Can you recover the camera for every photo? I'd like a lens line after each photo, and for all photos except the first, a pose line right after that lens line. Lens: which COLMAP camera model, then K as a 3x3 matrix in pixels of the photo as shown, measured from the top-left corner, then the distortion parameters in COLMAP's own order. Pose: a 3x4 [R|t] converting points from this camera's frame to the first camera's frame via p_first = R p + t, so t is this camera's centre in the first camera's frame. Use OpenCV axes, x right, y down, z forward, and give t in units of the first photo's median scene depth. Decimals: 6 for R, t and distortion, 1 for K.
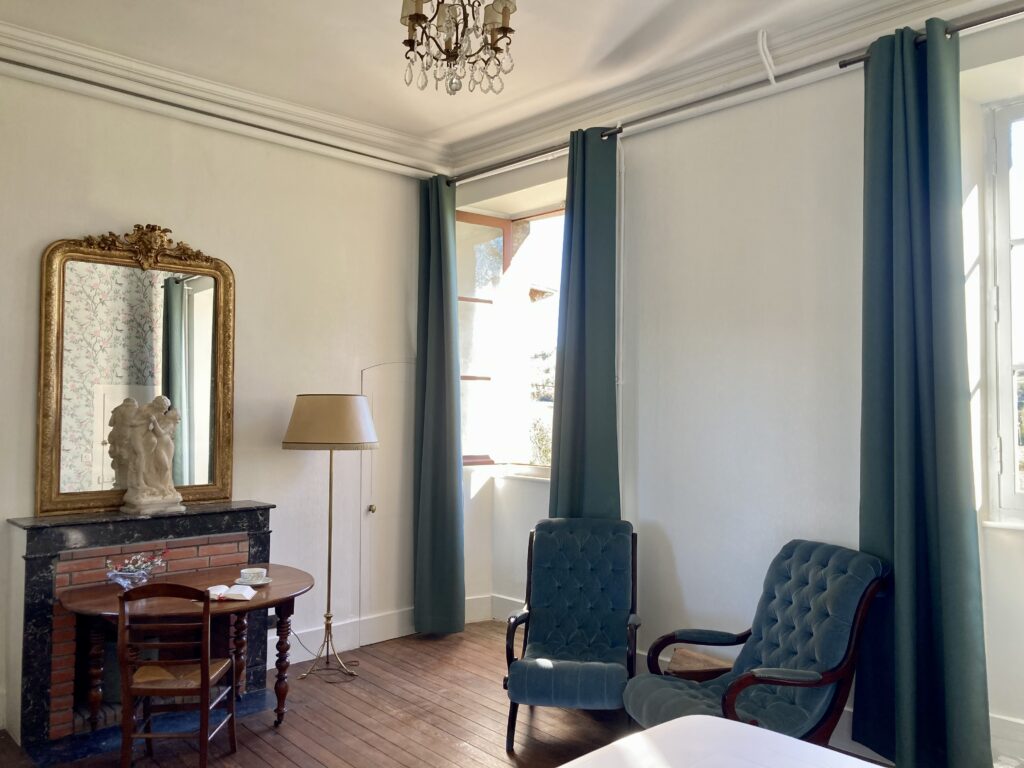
lens RADIAL K [[831.5, 0, 513.1], [0, 831.5, 376.2], [0, 0, 1]] dist [0.003407, -0.010202]
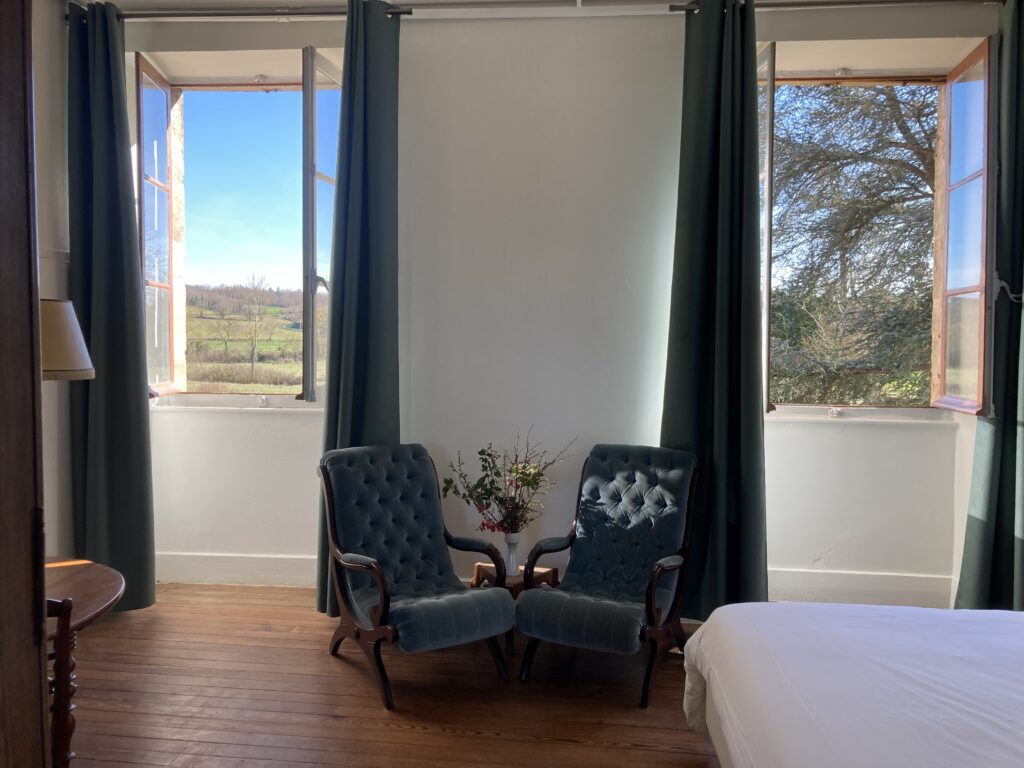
lens RADIAL K [[834.4, 0, 496.7], [0, 834.4, 368.9], [0, 0, 1]] dist [-0.009647, -0.002245]
pose [[0.740395, -0.036253, 0.671194, -0.419107], [-0.026183, 0.996231, 0.082691, 0.010439], [-0.671662, -0.078798, 0.736655, 0.248881]]
